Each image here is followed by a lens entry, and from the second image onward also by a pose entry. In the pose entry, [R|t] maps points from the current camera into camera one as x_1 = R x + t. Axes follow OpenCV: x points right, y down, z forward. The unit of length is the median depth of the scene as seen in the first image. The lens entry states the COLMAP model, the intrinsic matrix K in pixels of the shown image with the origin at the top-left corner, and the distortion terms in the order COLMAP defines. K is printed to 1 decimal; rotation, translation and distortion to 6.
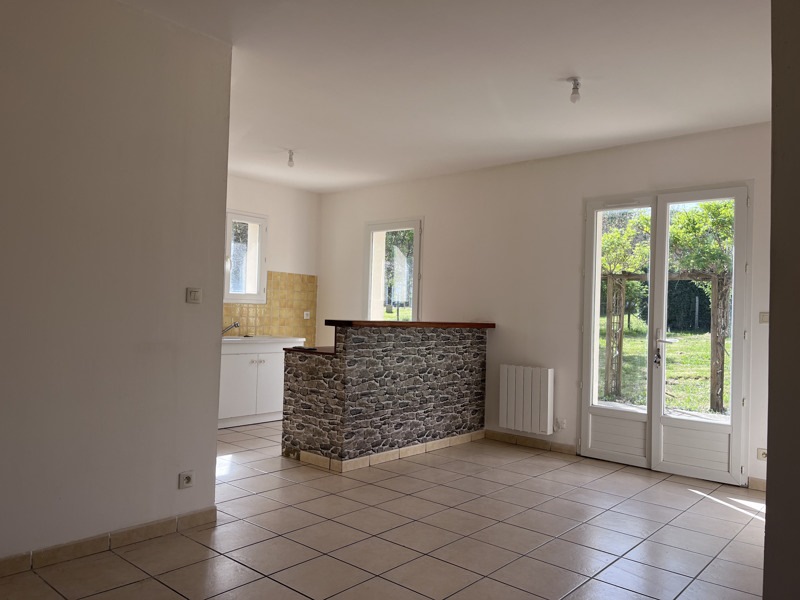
lens RADIAL K [[608.5, 0, 399.1], [0, 608.5, 300.1], [0, 0, 1]] dist [0.057829, 0.006510]
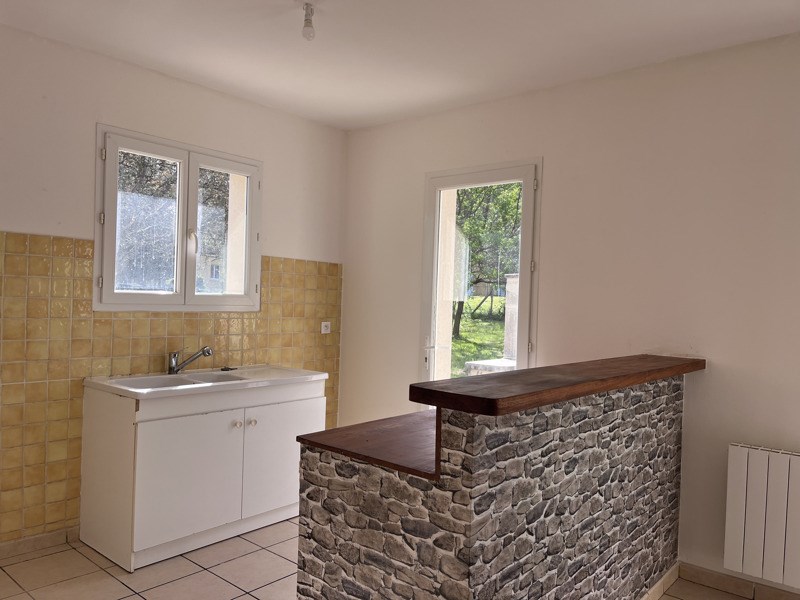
lens RADIAL K [[608.5, 0, 398.1], [0, 608.5, 301.8], [0, 0, 1]] dist [0.057829, 0.006510]
pose [[0.999984, 0.002377, 0.005046, -0.096737], [-0.002526, 0.999554, 0.029770, -0.023785], [-0.004973, -0.029782, 0.999544, 0.455323]]
